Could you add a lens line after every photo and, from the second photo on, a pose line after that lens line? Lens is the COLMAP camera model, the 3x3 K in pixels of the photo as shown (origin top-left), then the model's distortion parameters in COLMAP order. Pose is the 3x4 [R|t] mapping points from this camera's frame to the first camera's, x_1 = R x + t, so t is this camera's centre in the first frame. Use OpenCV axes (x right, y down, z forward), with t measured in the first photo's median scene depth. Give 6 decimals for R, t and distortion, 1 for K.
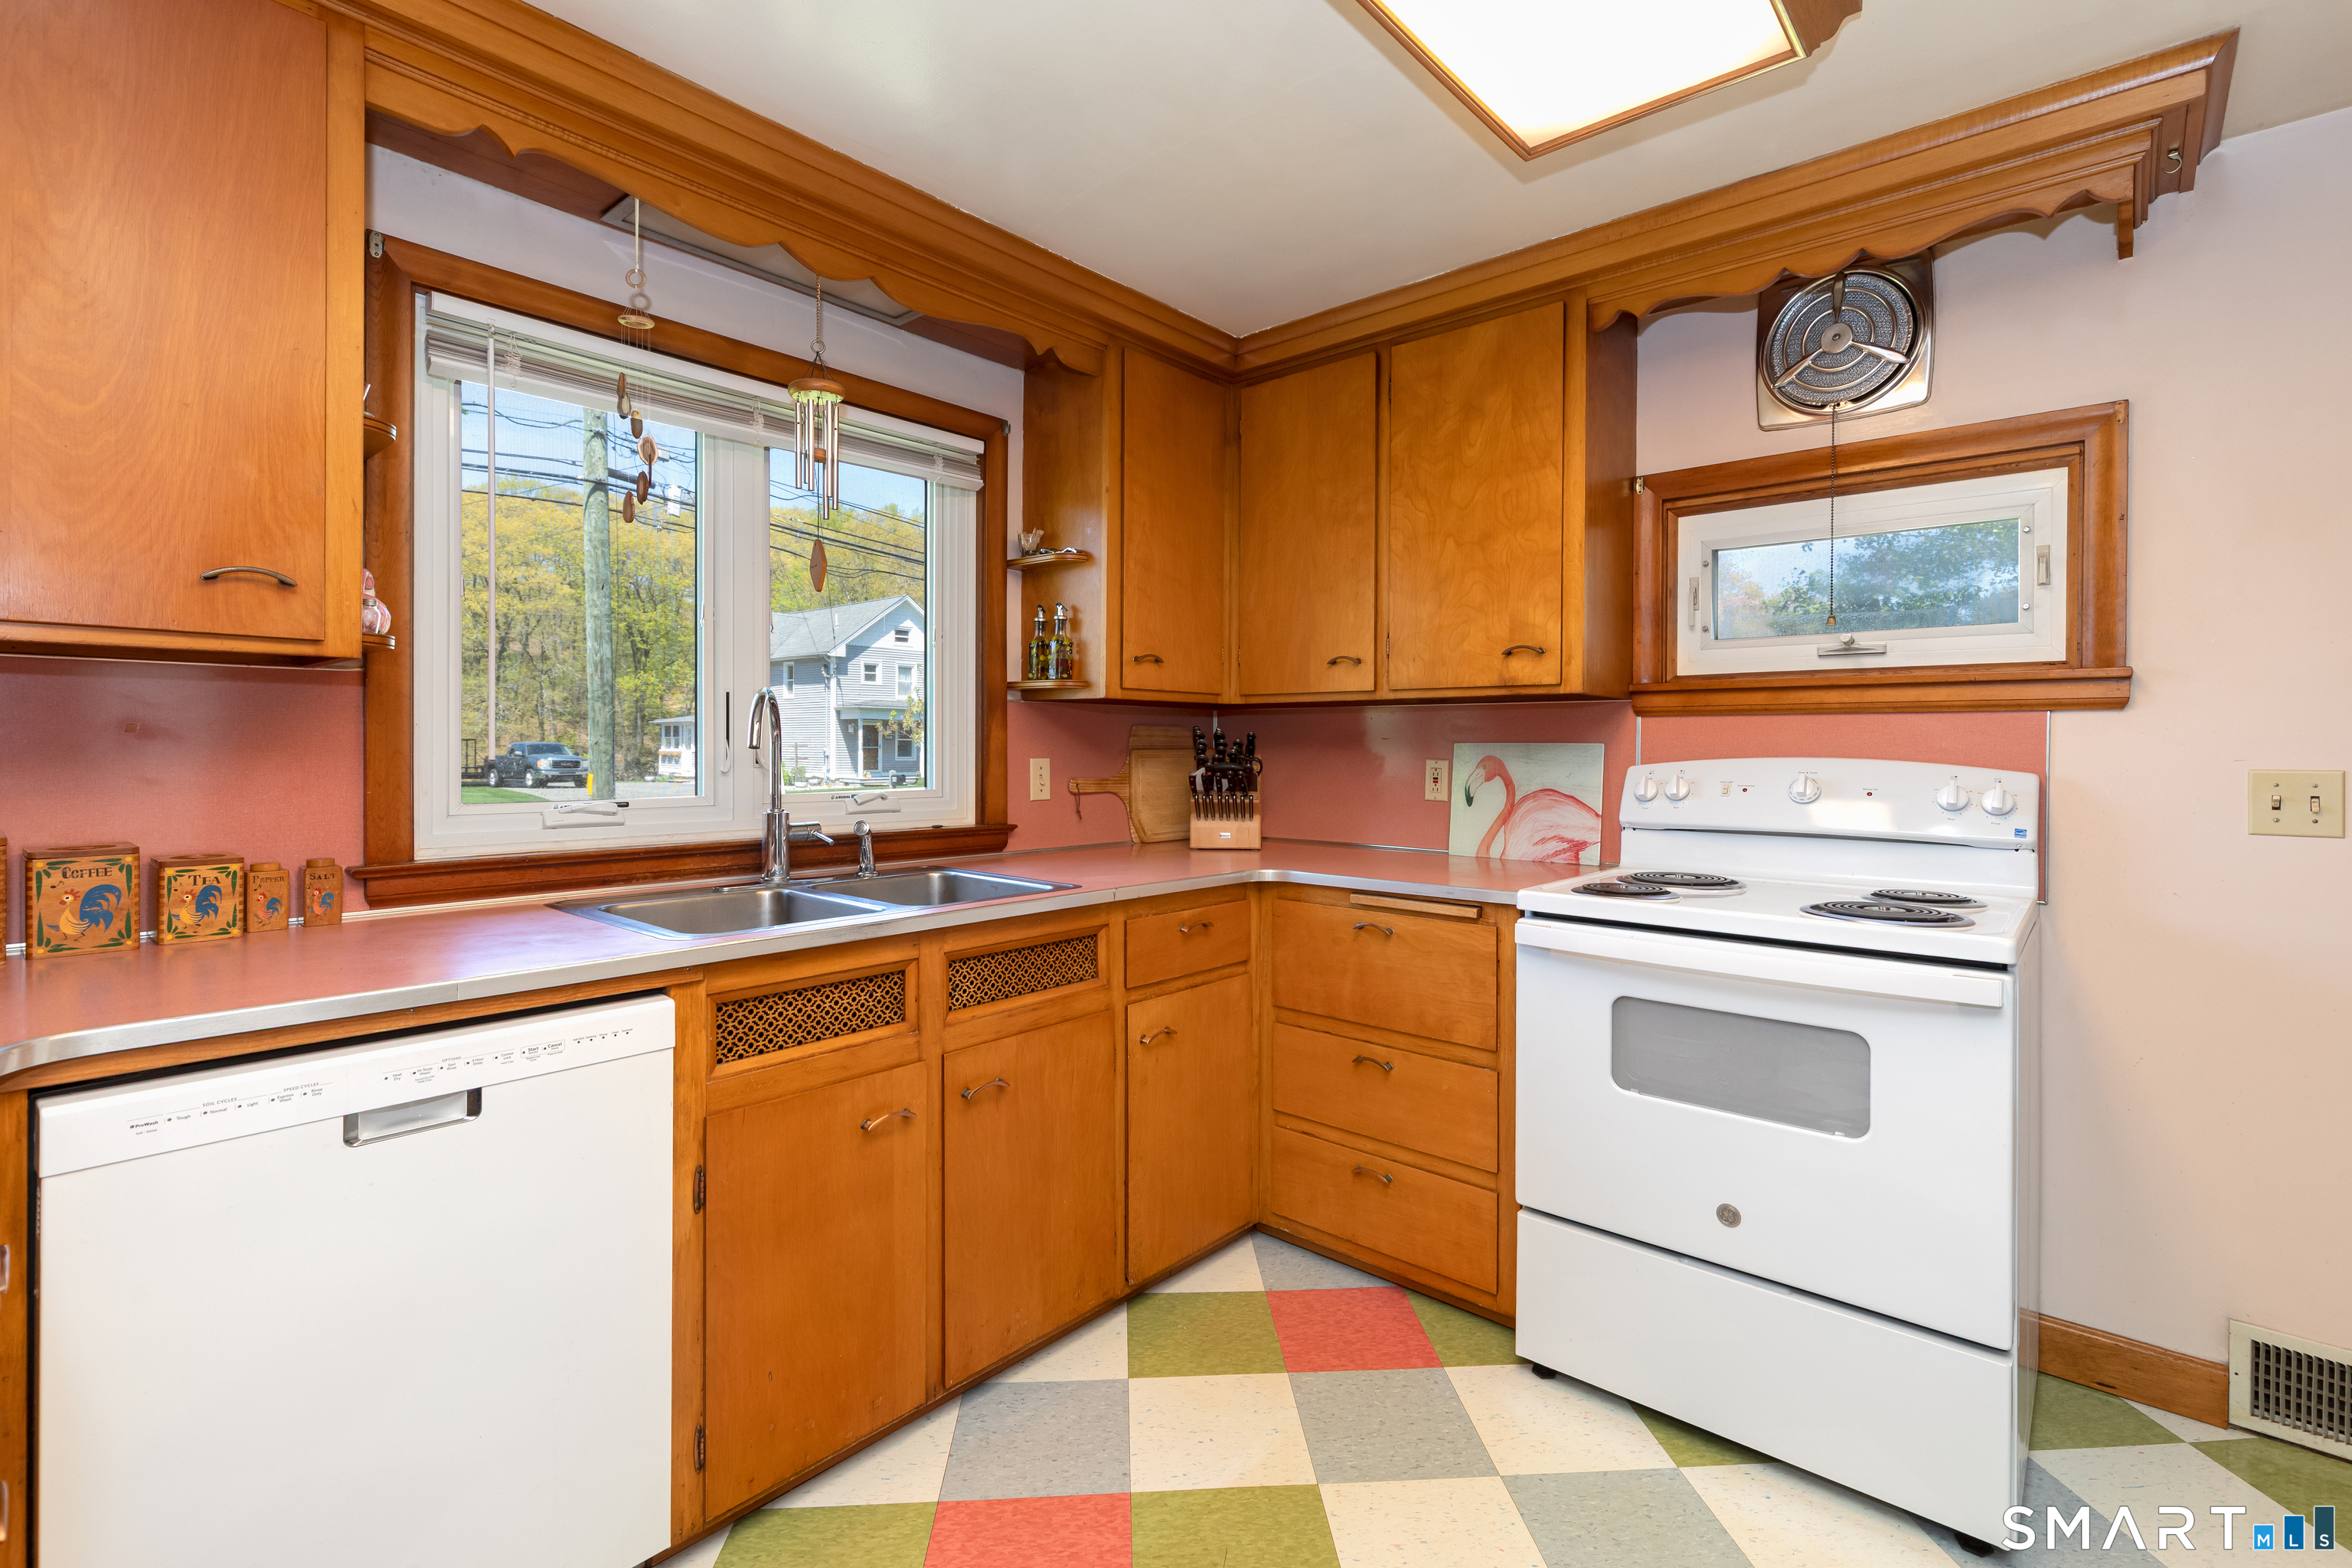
lens RADIAL K [[1075.9, 0, 1183.9], [0, 1075.9, 745.7], [0, 0, 1]] dist [0.001336, 0.000035]
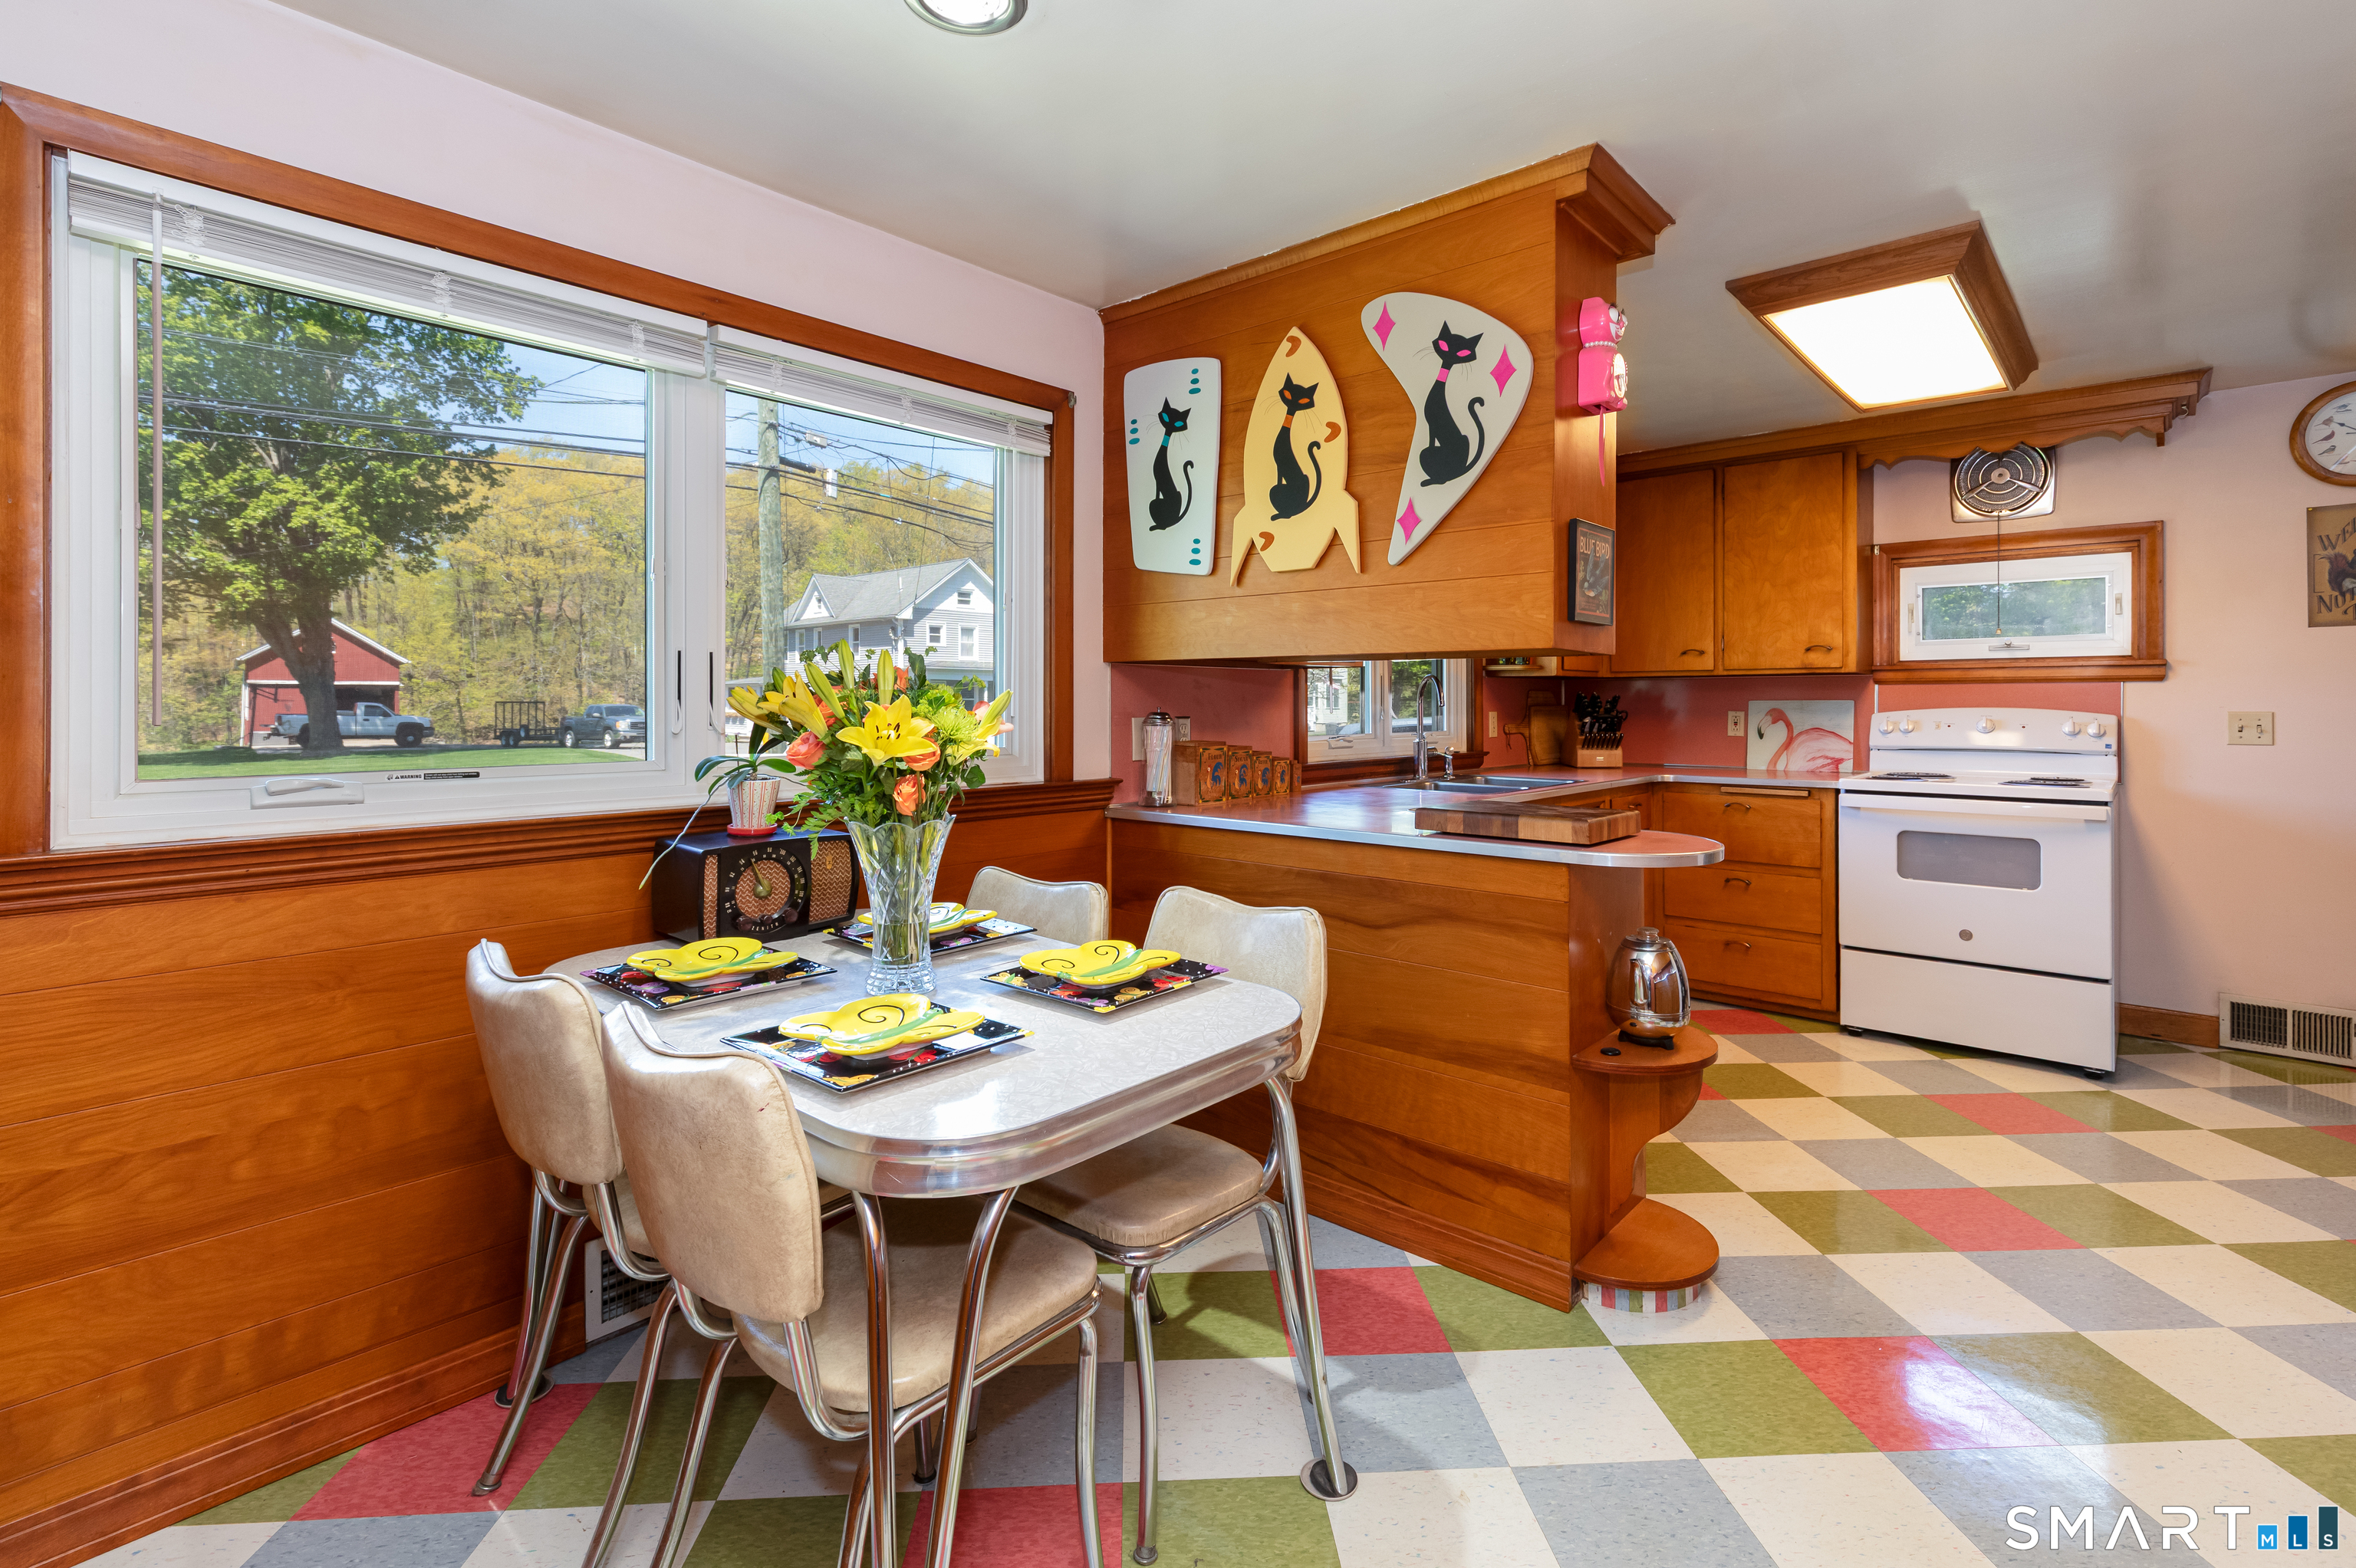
lens RADIAL K [[1111.3, 0, 1172.2], [0, 1111.3, 701.5], [0, 0, 1]] dist [0.000312, -0.000987]
pose [[0.999863, -0.007170, -0.014895, -0.685364], [0.007148, 0.999973, -0.001580, -0.005518], [0.014906, 0.001474, 0.999888, -0.799057]]
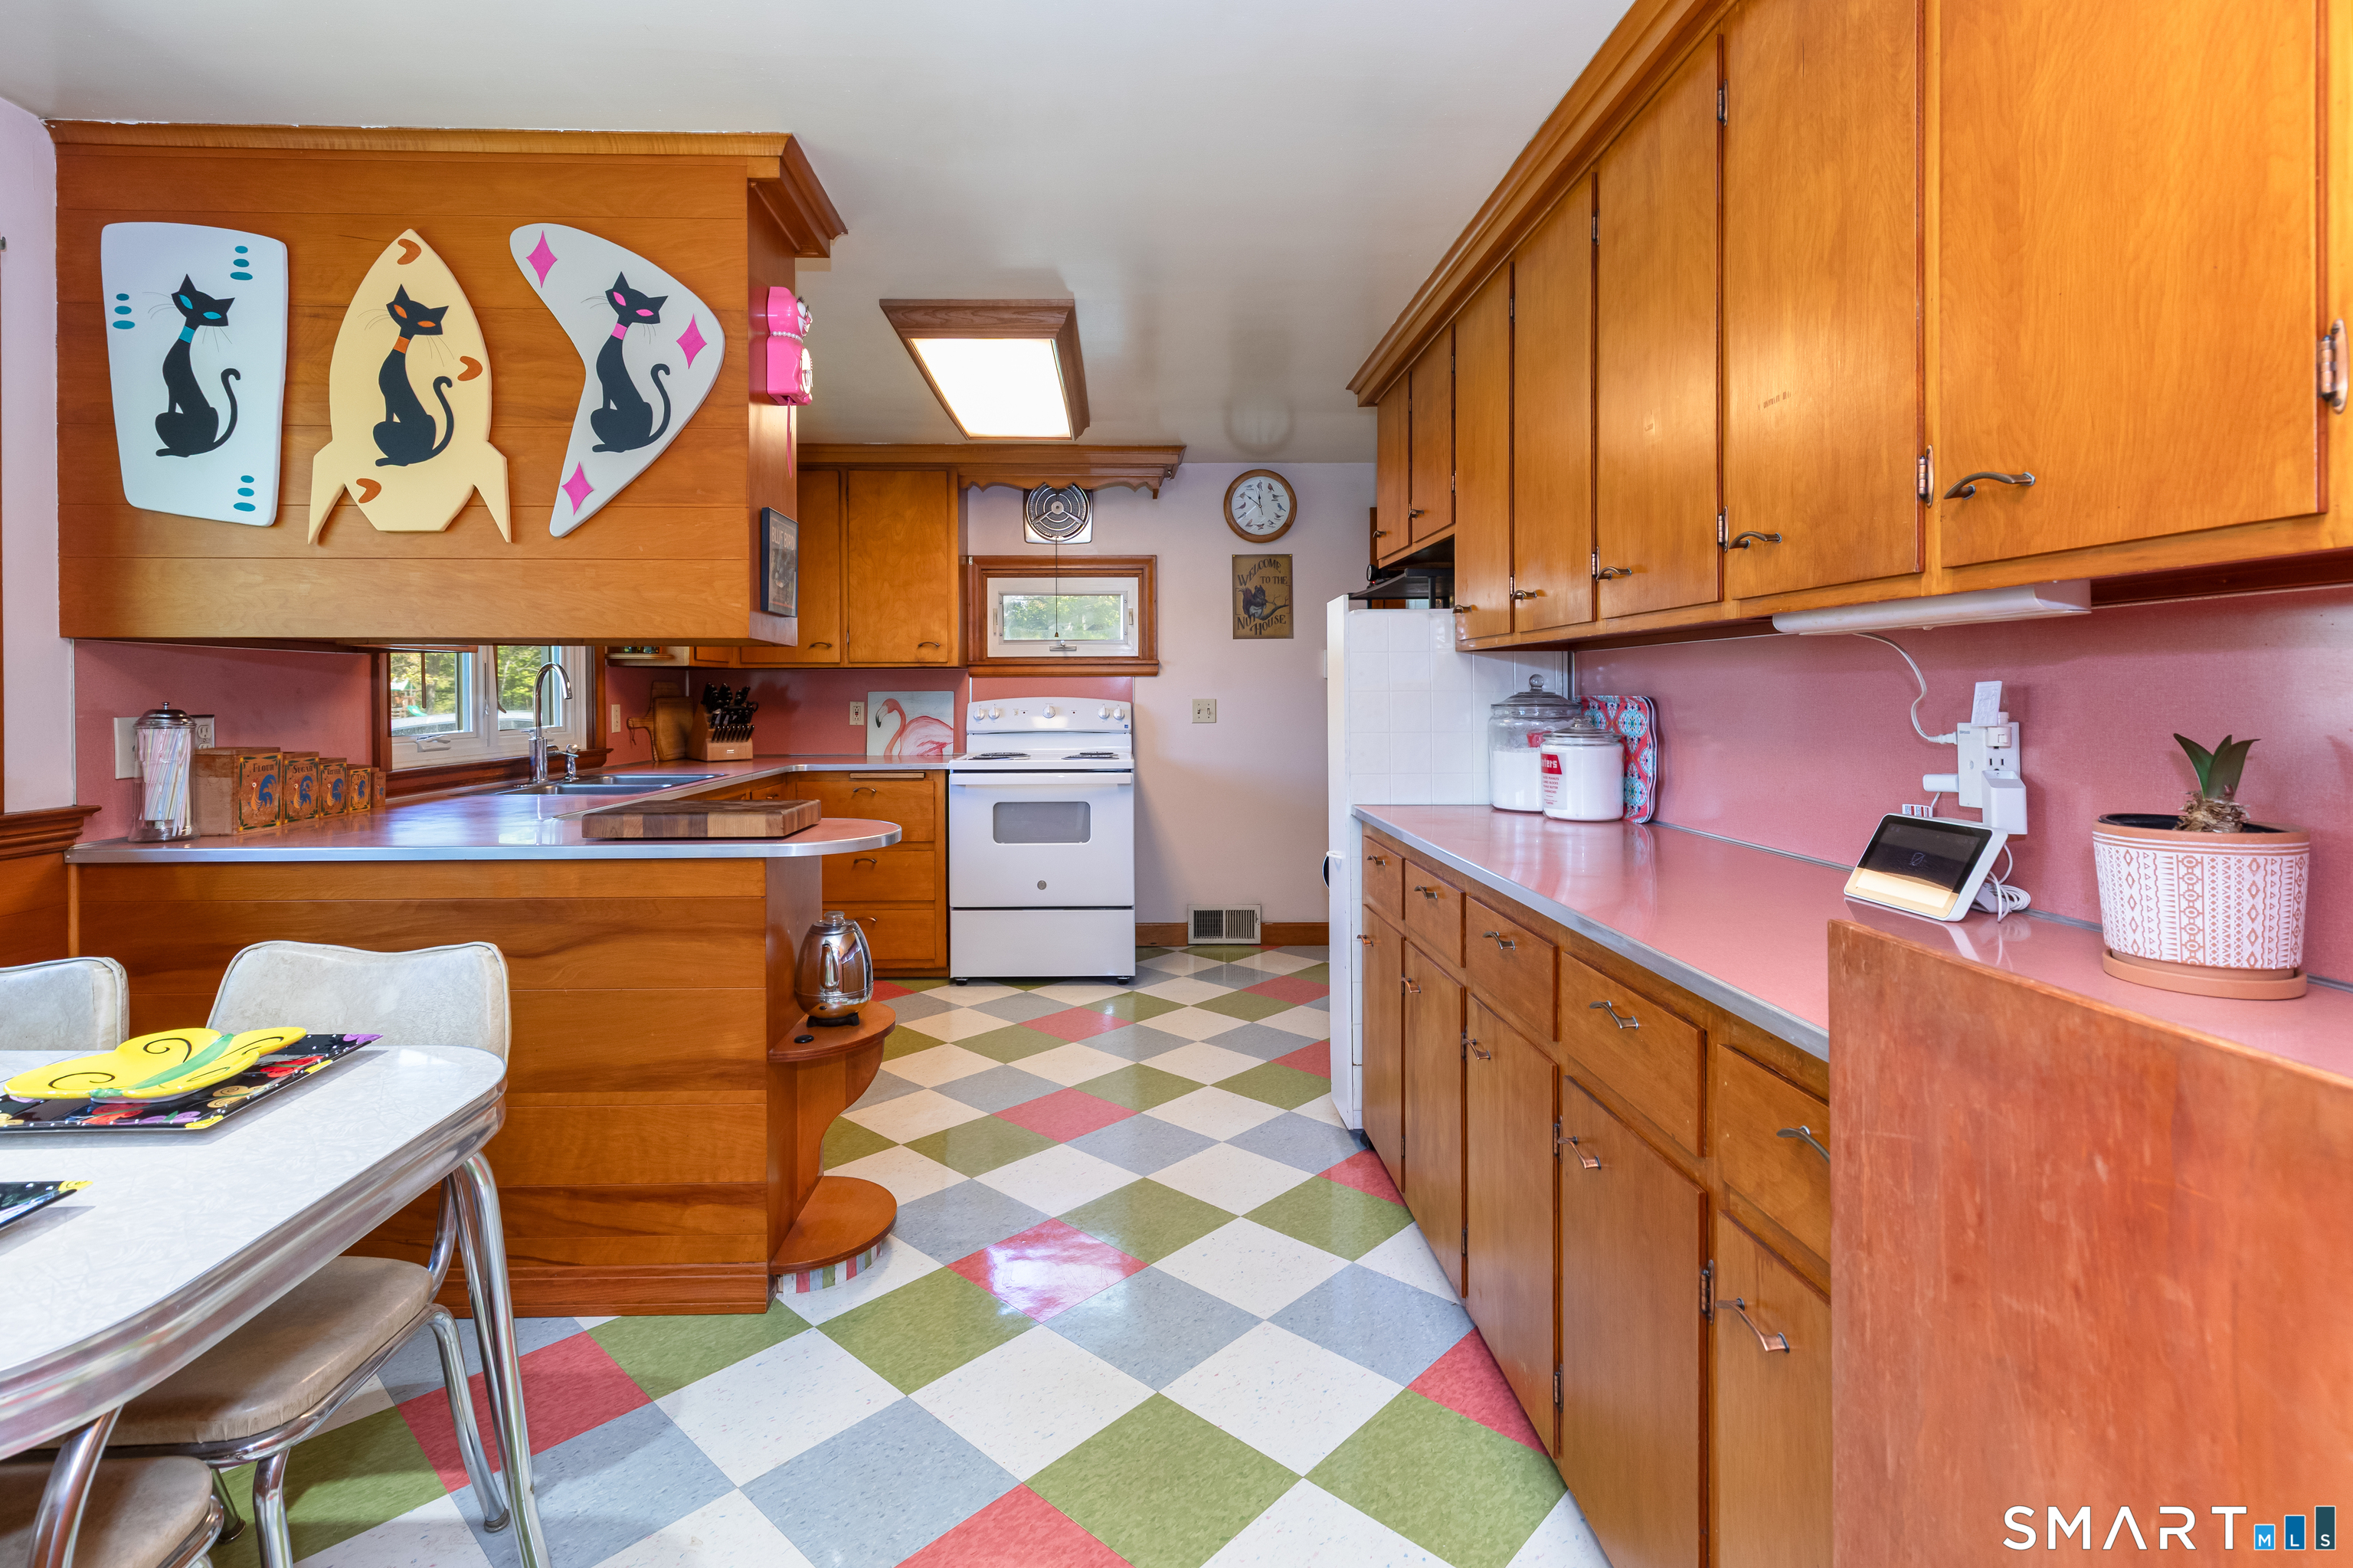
lens RADIAL K [[1140.5, 0, 1170.5], [0, 1140.5, 698.8], [0, 0, 1]] dist [-0.000791, 0.000102]
pose [[0.723951, -0.013711, 0.689715, -0.767800], [0.009100, 0.999905, 0.010325, -0.006439], [-0.689791, -0.001198, 0.724007, -0.776360]]
